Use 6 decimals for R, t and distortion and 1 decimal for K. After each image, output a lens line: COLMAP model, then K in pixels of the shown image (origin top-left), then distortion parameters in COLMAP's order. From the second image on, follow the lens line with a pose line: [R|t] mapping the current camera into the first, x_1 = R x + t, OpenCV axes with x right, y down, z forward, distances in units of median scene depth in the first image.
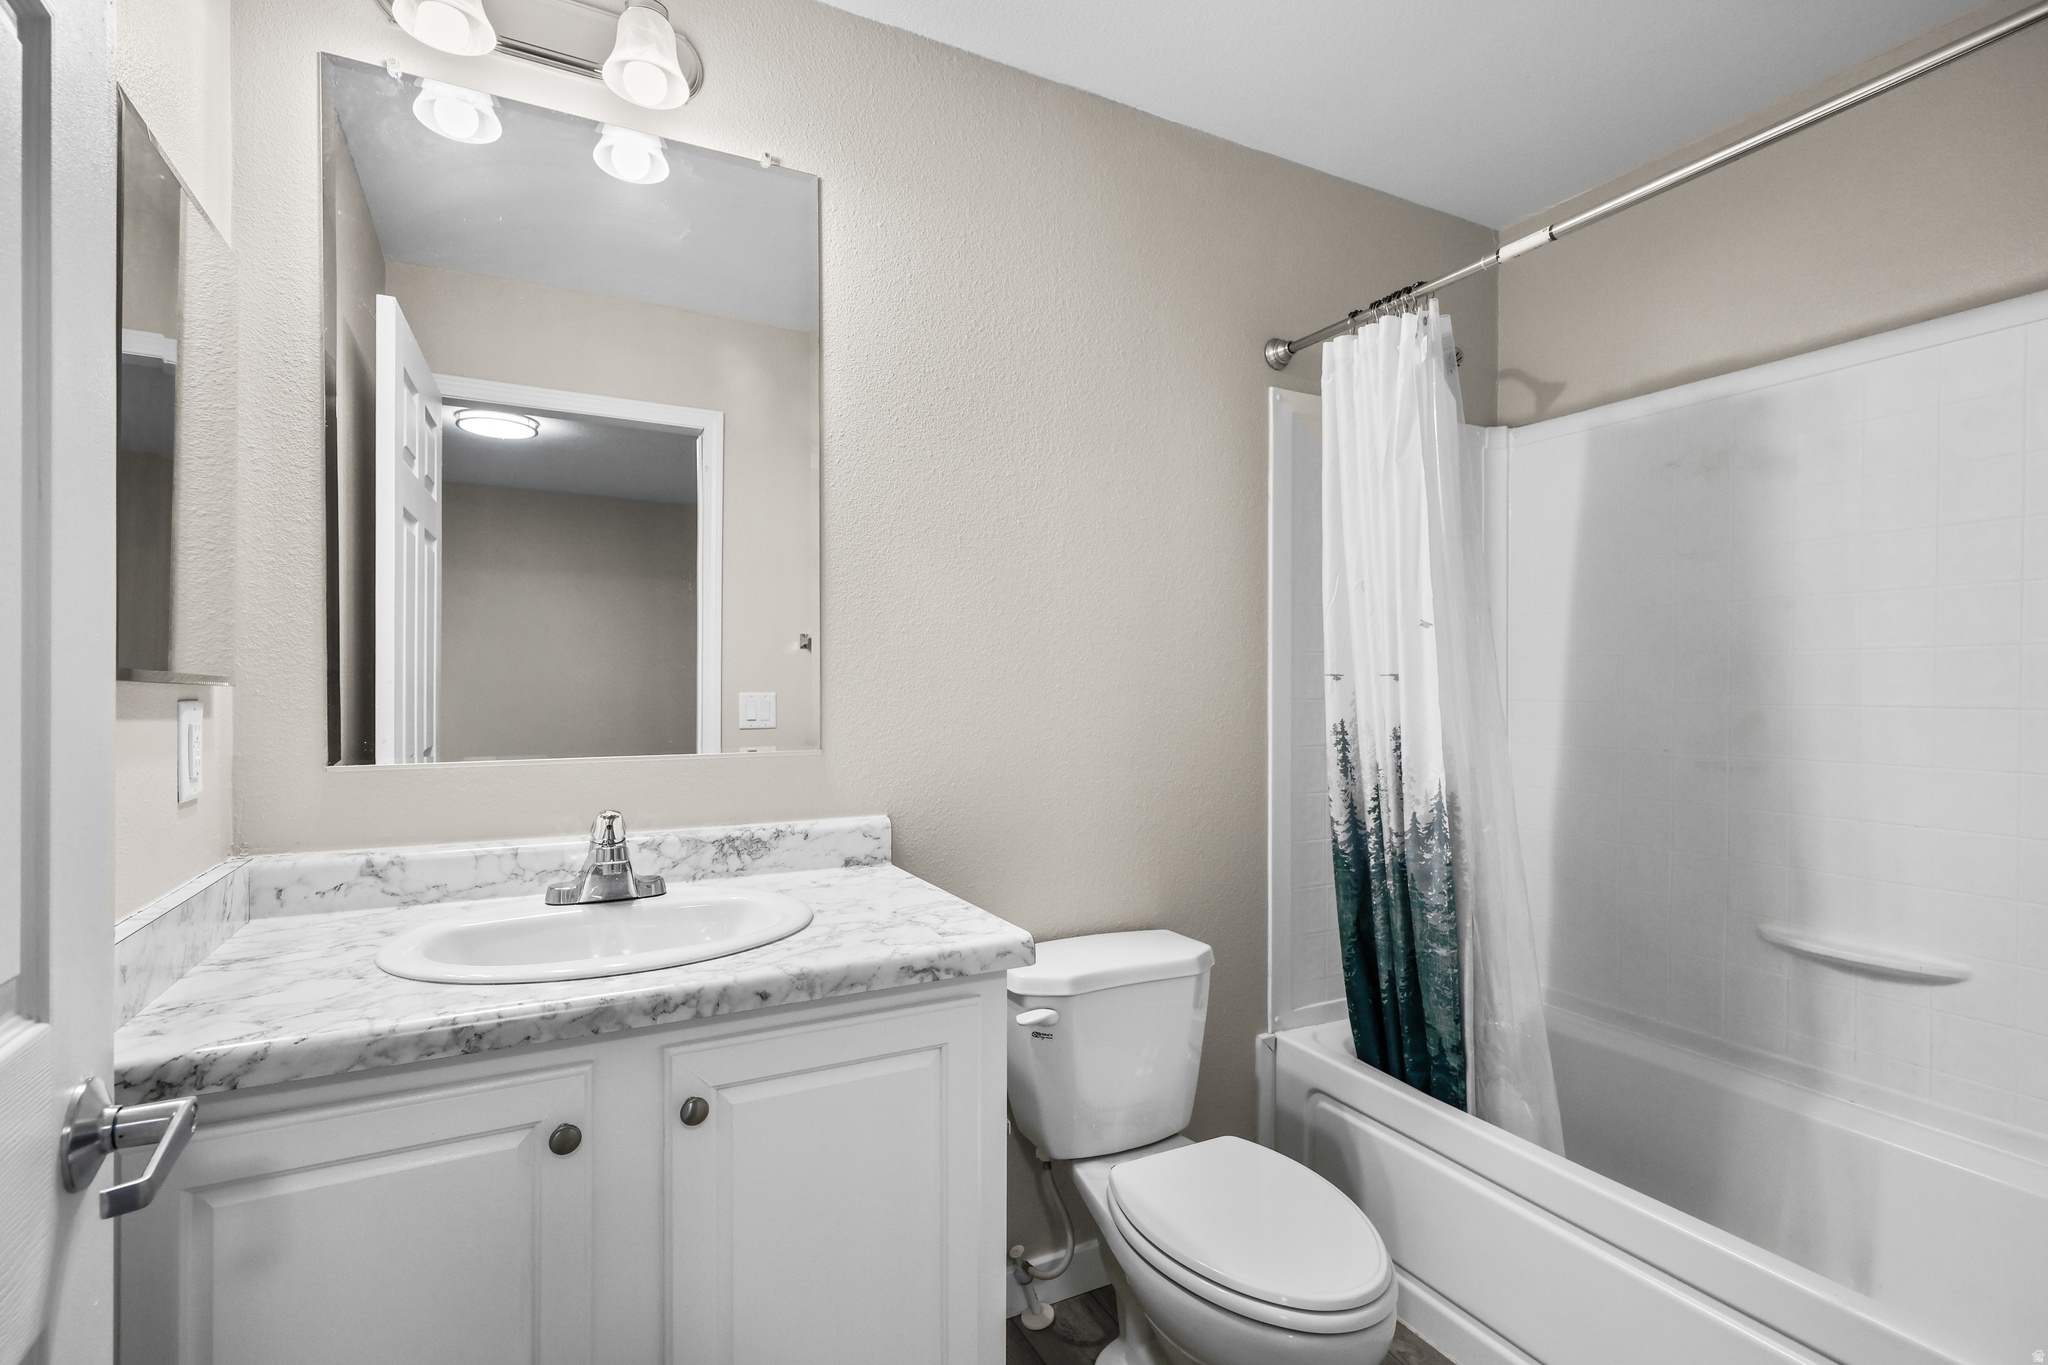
lens RADIAL K [[946.8, 0, 1022.3], [0, 946.8, 680.7], [0, 0, 1]] dist [-0.001693, -0.000898]
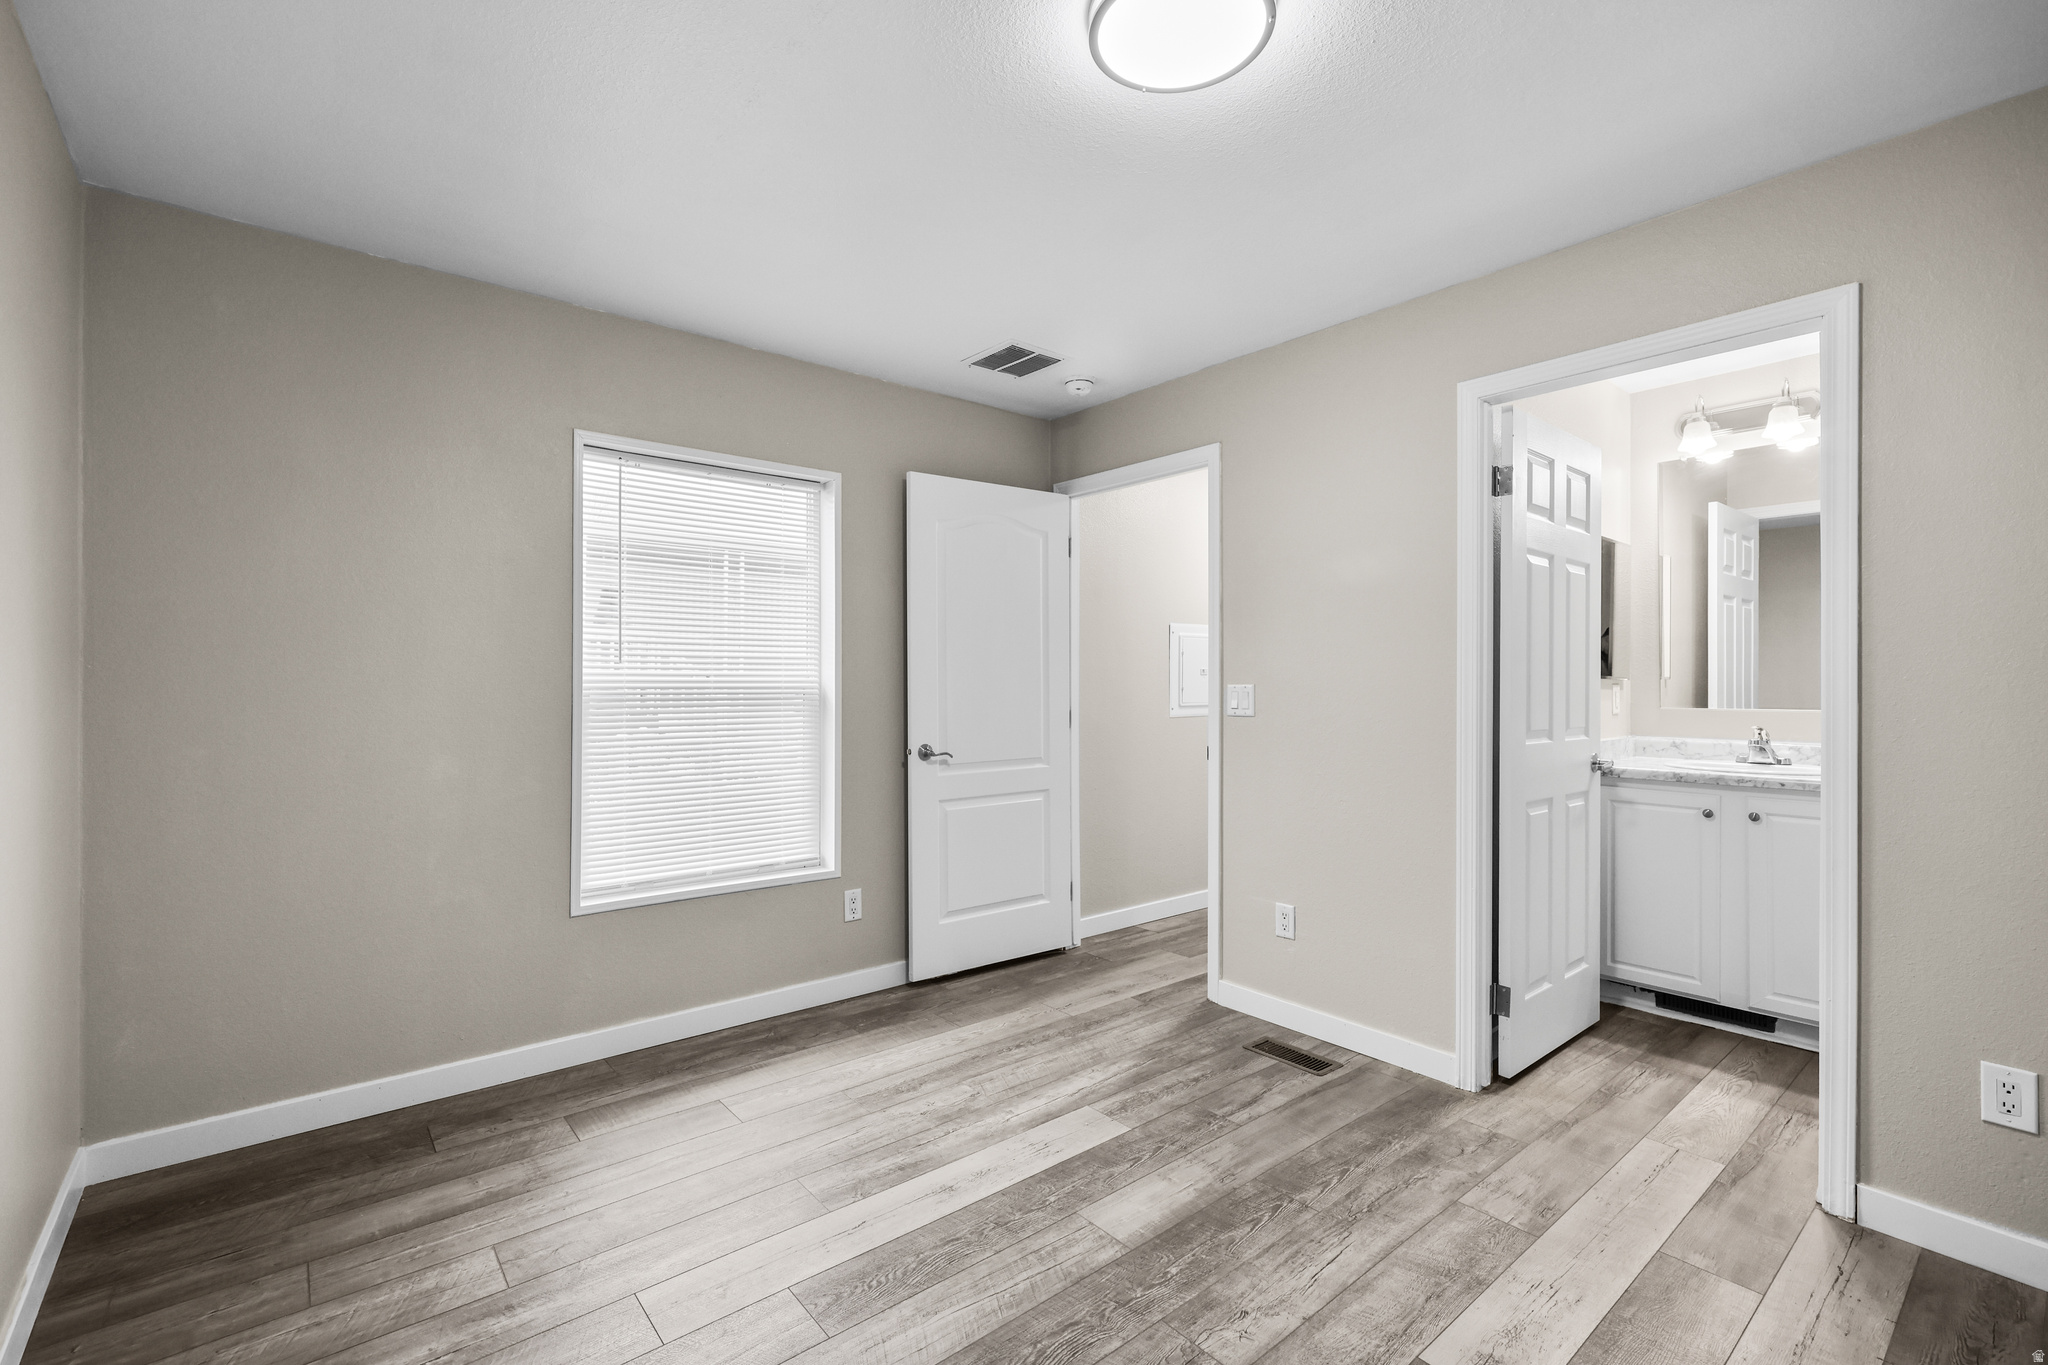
lens RADIAL K [[893.4, 0, 1019.4], [0, 893.4, 680.5], [0, 0, 1]] dist [0.001486, 0.000117]
pose [[0.211836, 0.000094, -0.977305, 1.487932], [0.002955, 0.999995, 0.000737, -0.001978], [0.977301, -0.003044, 0.211835, -1.462750]]
